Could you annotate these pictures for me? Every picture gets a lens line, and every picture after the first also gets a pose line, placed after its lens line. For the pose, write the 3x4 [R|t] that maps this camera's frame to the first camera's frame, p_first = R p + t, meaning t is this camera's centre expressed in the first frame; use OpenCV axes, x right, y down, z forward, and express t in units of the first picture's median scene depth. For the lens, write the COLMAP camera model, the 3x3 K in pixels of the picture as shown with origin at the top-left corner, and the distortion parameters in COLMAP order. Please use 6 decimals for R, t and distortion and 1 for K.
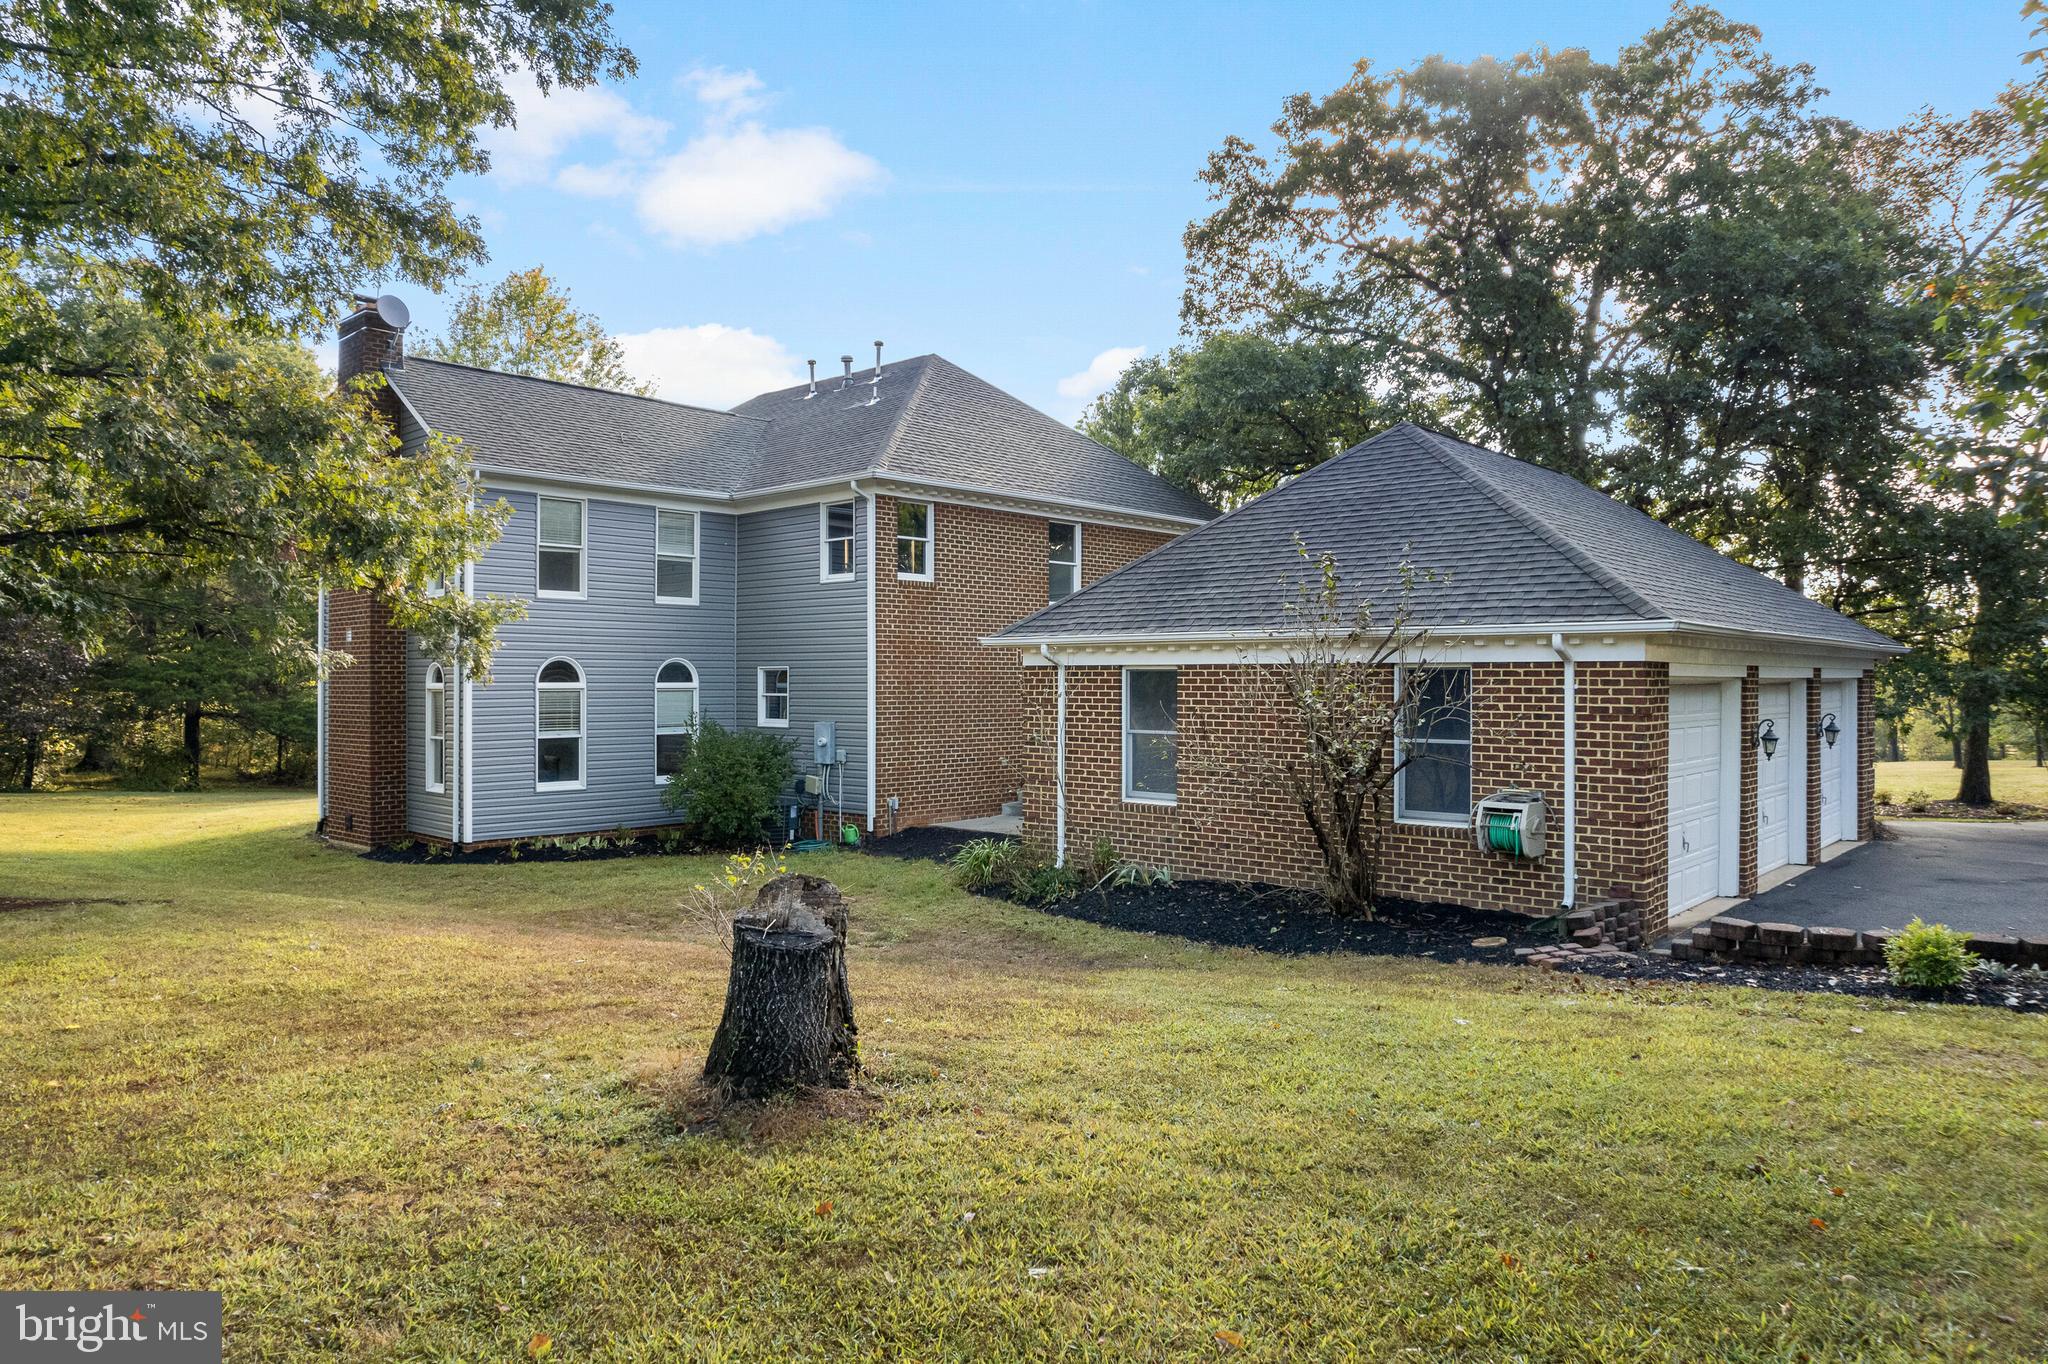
lens RADIAL K [[1316.1, 0, 1024.0], [0, 1316.1, 682.0], [0, 0, 1]] dist [-0.069055, 0.052108]
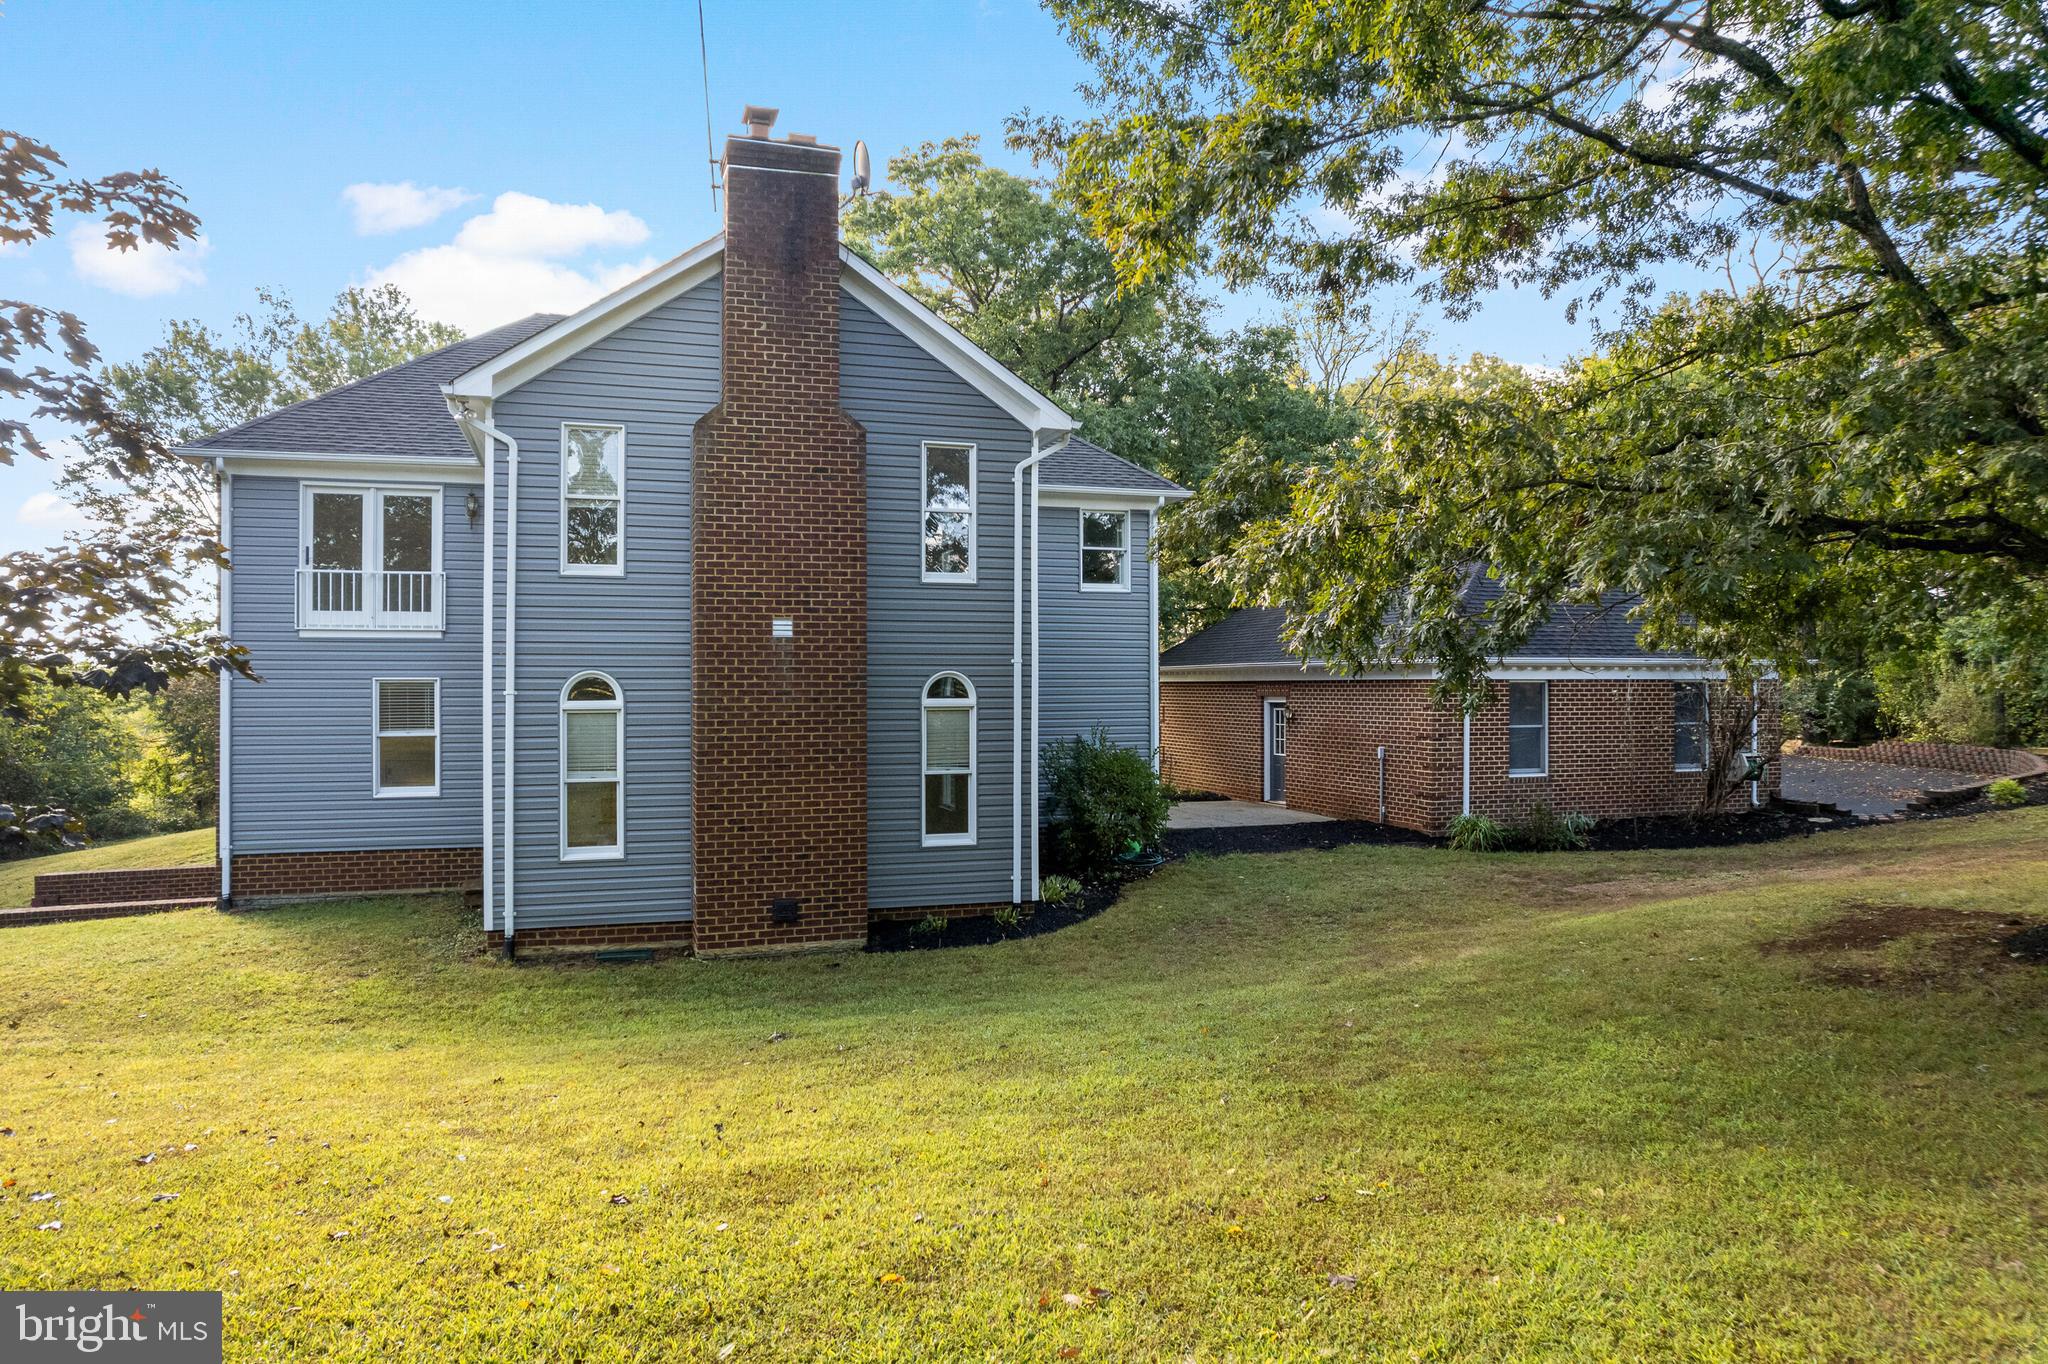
lens RADIAL K [[1316.1, 0, 1024.0], [0, 1316.1, 682.0], [0, 0, 1]] dist [-0.069055, 0.052108]
pose [[0.479009, 0.014009, 0.877698, -1.113604], [0.012837, 0.999654, -0.022961, 0.011941], [-0.877716, 0.022265, 0.478663, 0.624623]]
